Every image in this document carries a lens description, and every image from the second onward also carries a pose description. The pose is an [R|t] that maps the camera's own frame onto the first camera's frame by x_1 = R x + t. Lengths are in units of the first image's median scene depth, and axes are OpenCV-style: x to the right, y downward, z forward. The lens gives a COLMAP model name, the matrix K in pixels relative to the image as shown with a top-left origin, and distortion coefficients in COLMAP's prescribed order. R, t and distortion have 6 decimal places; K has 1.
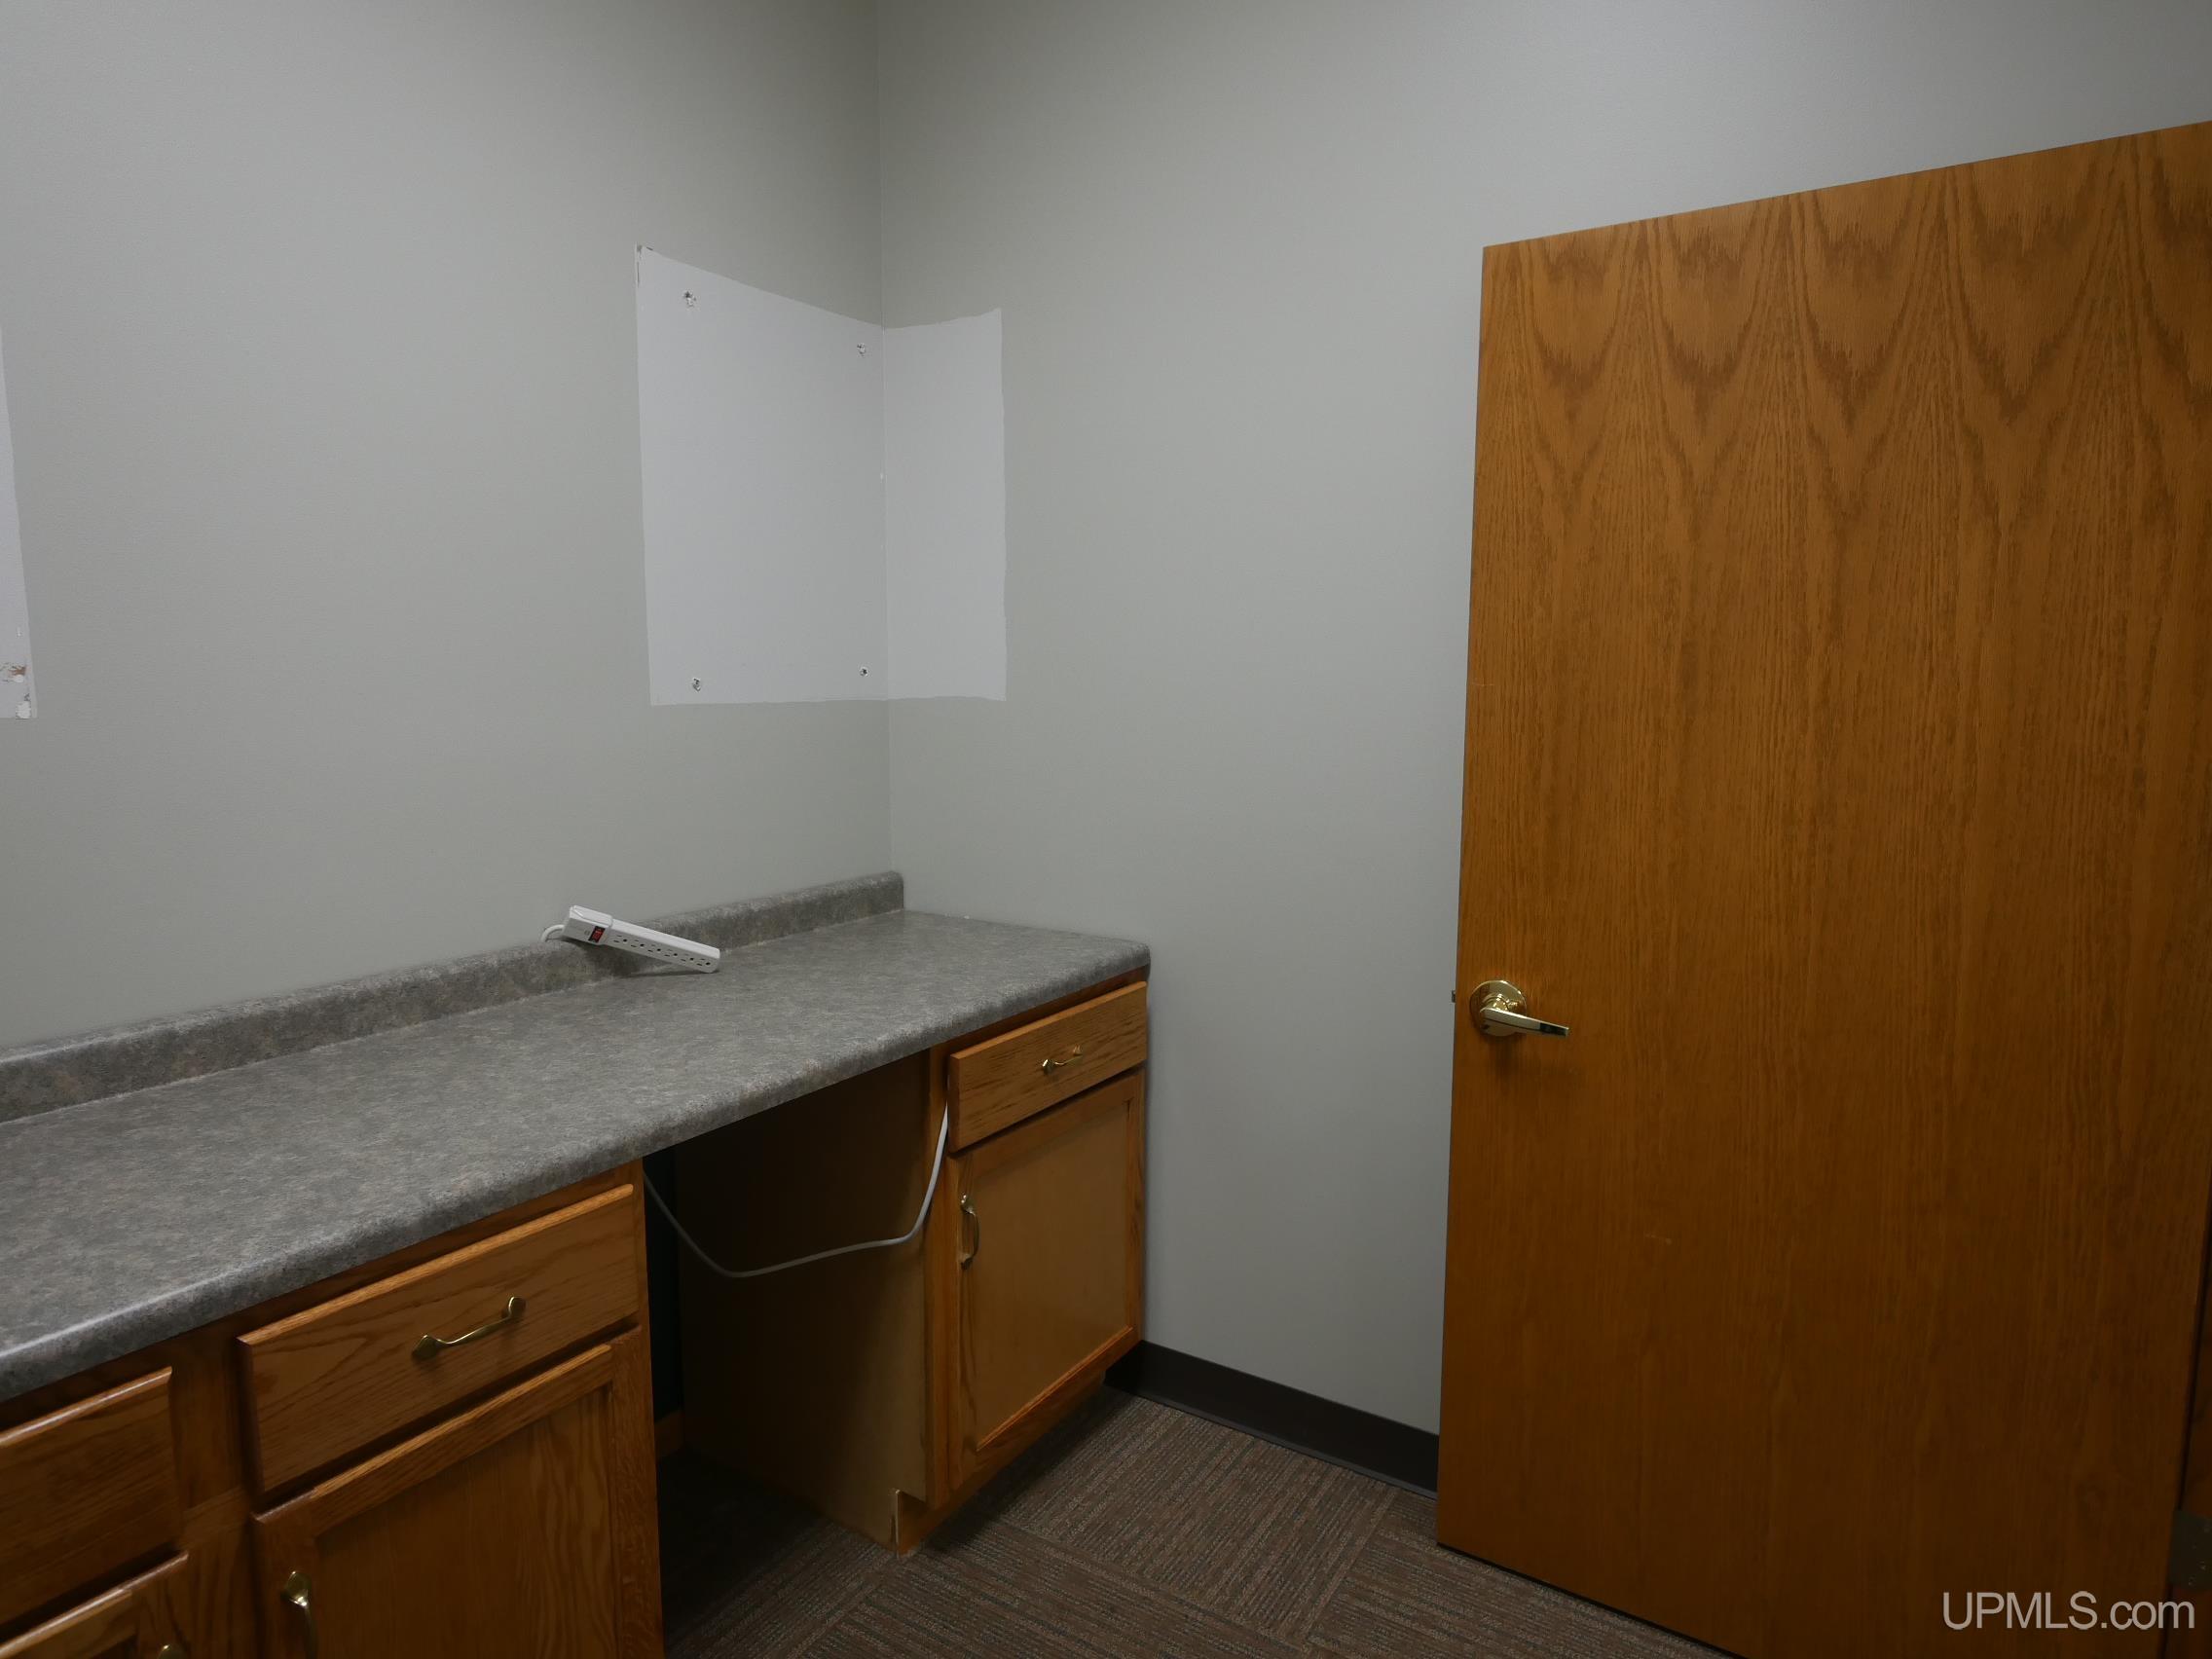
lens RADIAL K [[1254.1, 0, 1109.6], [0, 1254.1, 825.7], [0, 0, 1]] dist [0.000638, -0.000372]
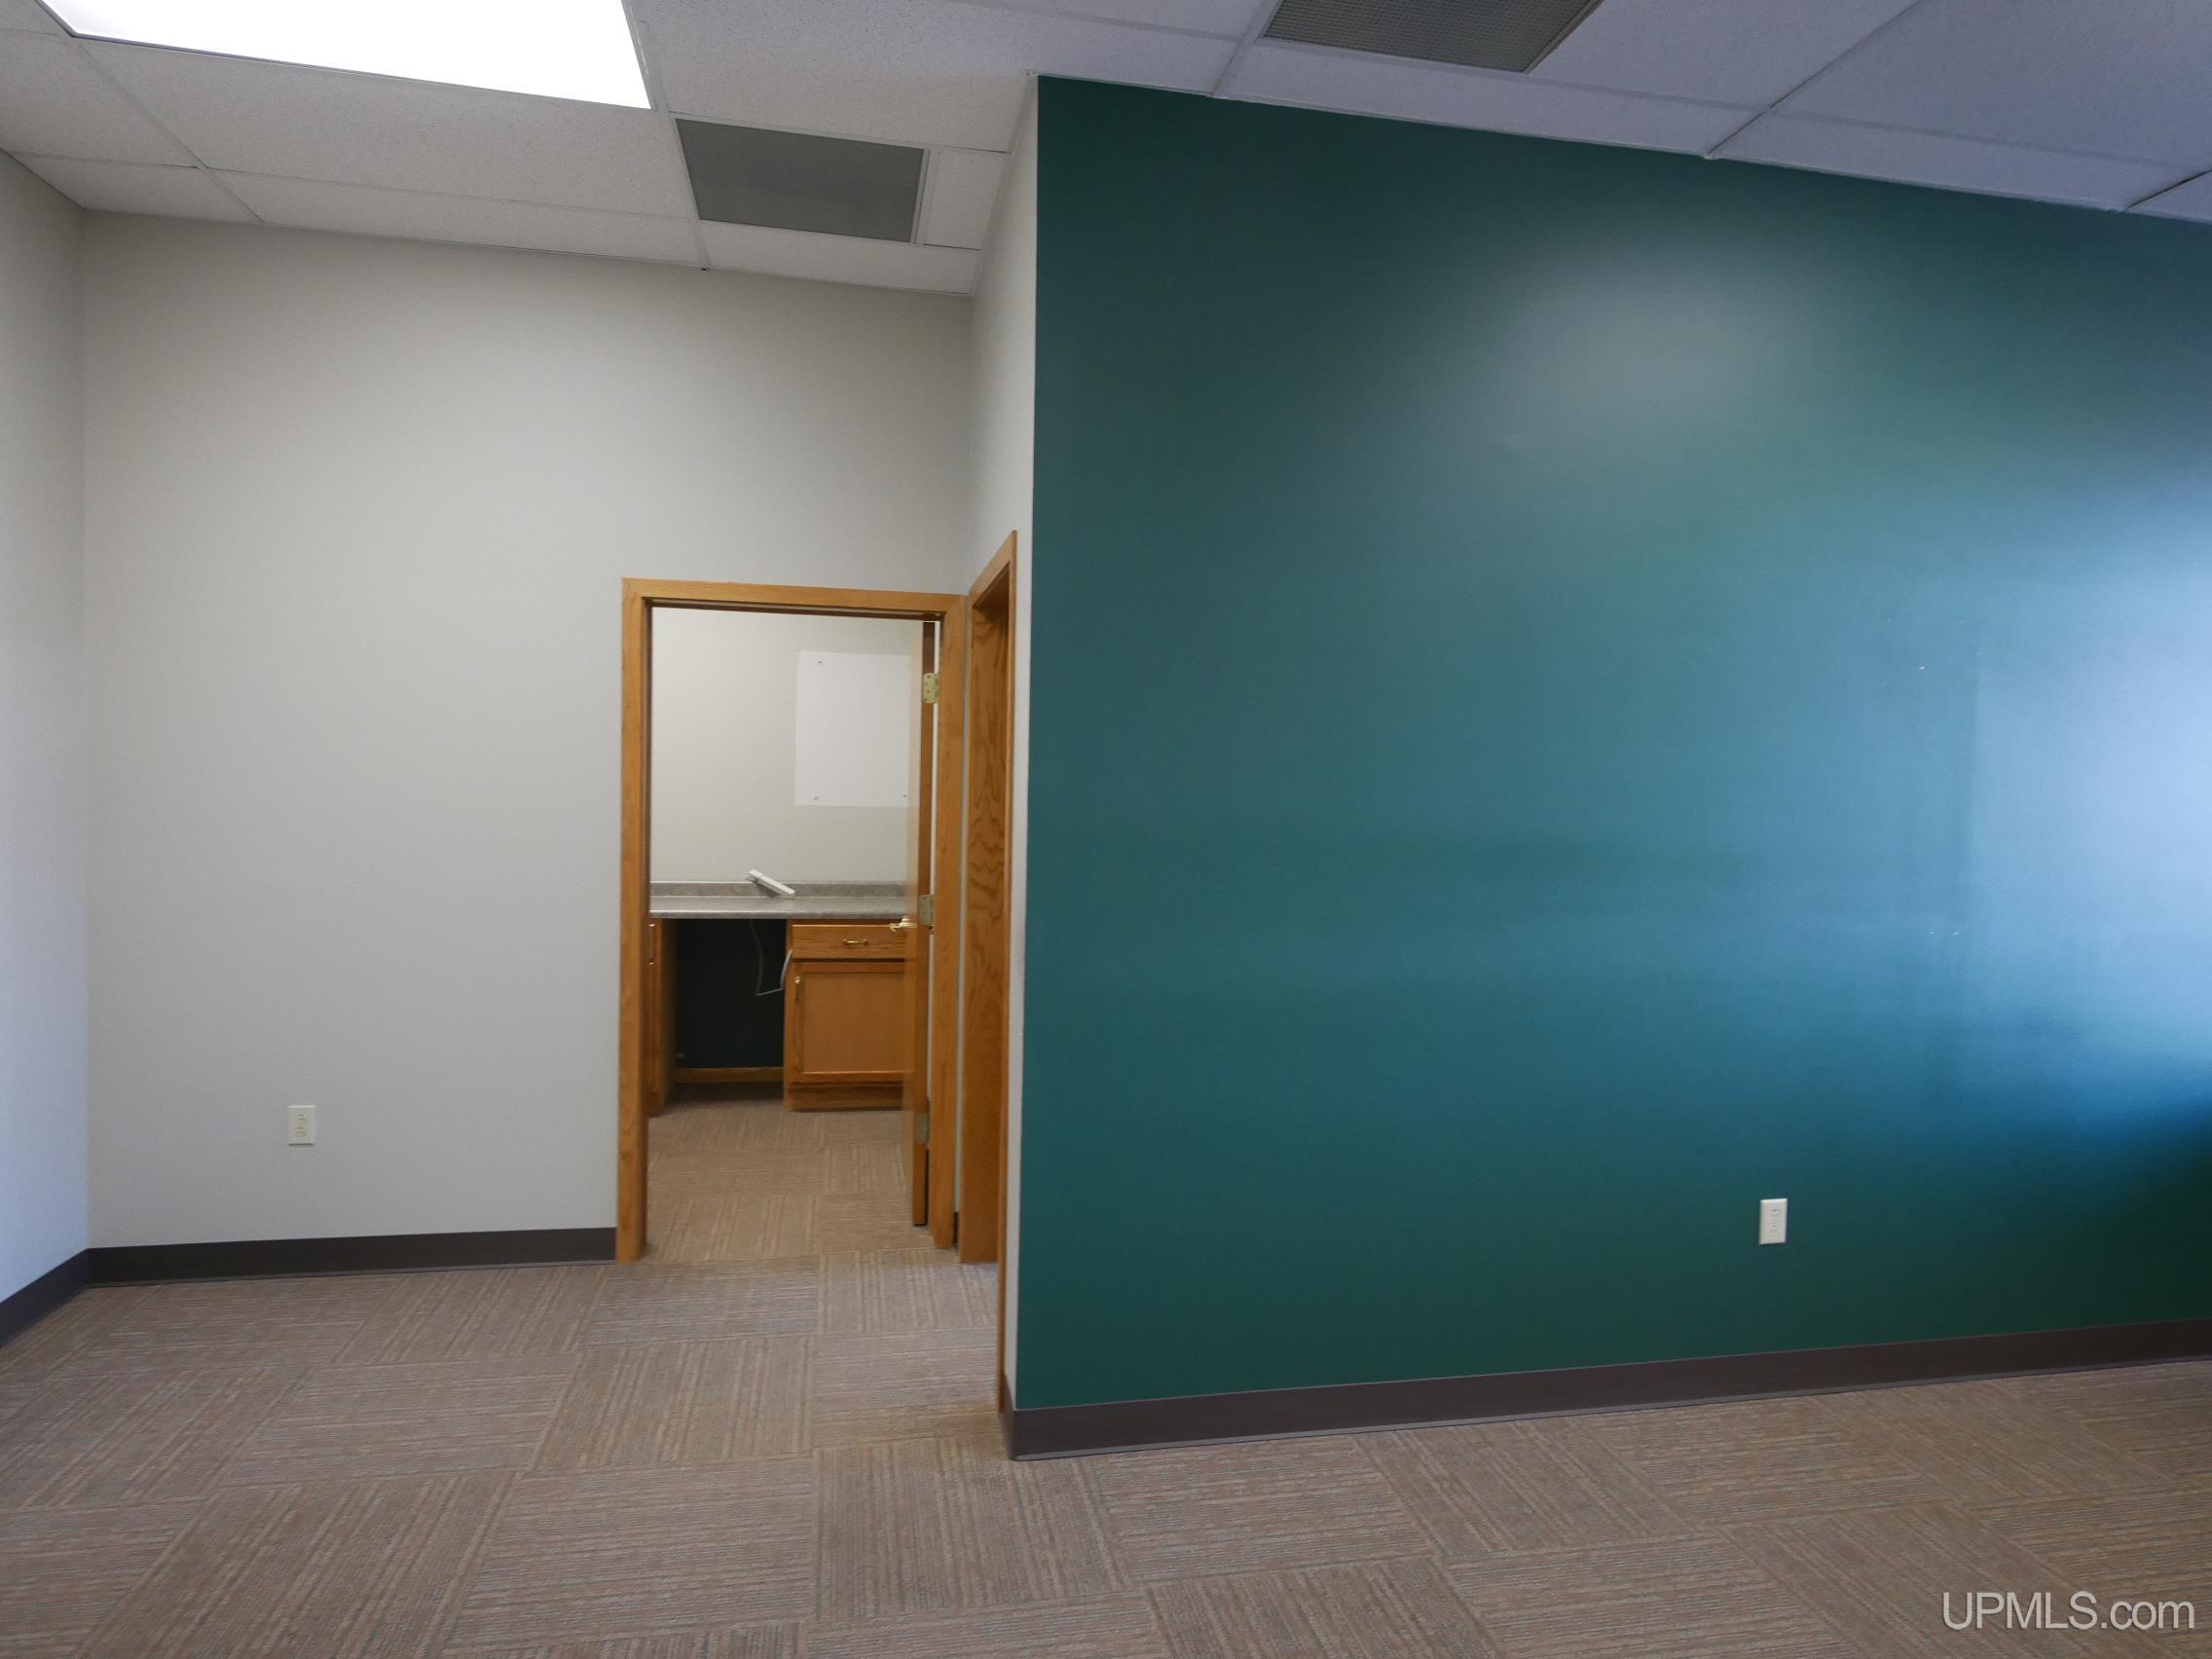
lens RADIAL K [[1254.1, 0, 1110.7], [0, 1254.1, 826.2], [0, 0, 1]] dist [0.000638, -0.000372]
pose [[0.720486, 0.042076, -0.692191, 2.797265], [-0.110360, 0.992394, -0.054546, 0.037731], [0.684631, 0.115690, 0.719650, -0.727893]]
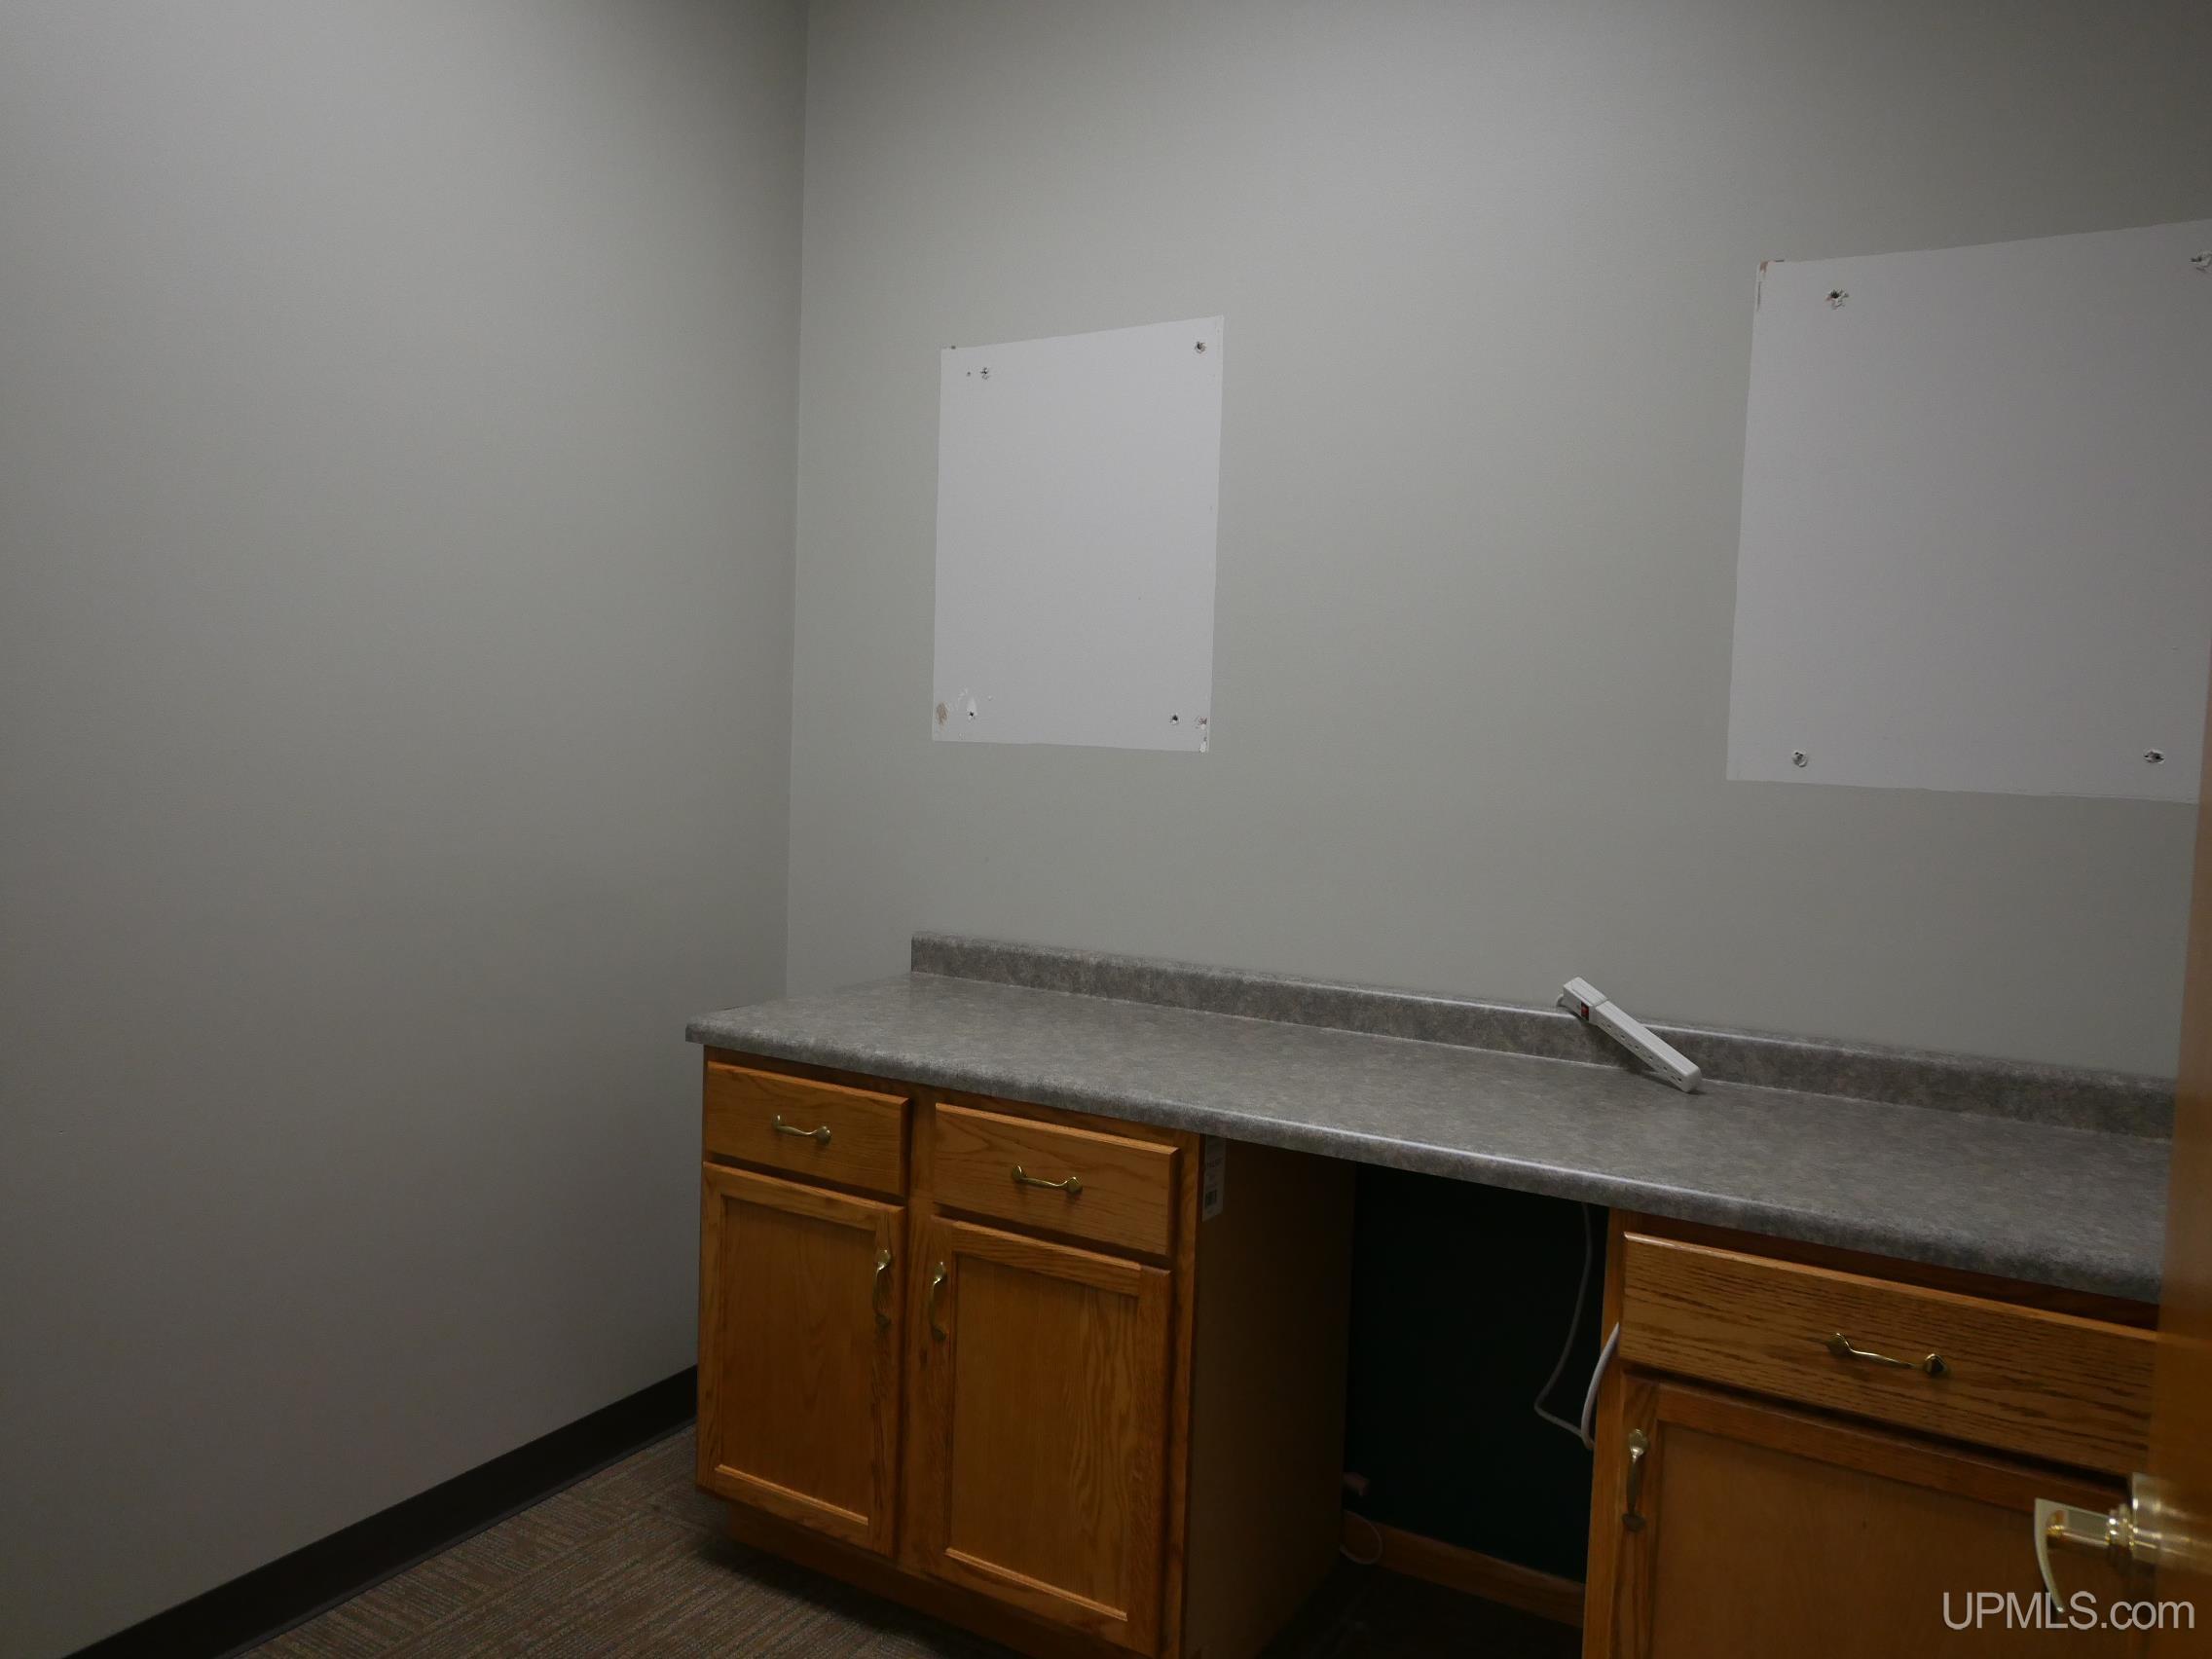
lens RADIAL K [[1555.9, 0, 1110.9], [0, 1555.9, 826.5], [0, 0, 1]] dist [0.012715, -0.000216]
pose [[0.066922, 0.069605, -0.995327, 0.905543], [-0.159064, 0.985550, 0.058226, -0.077938], [0.984997, 0.154425, 0.077026, 0.660004]]
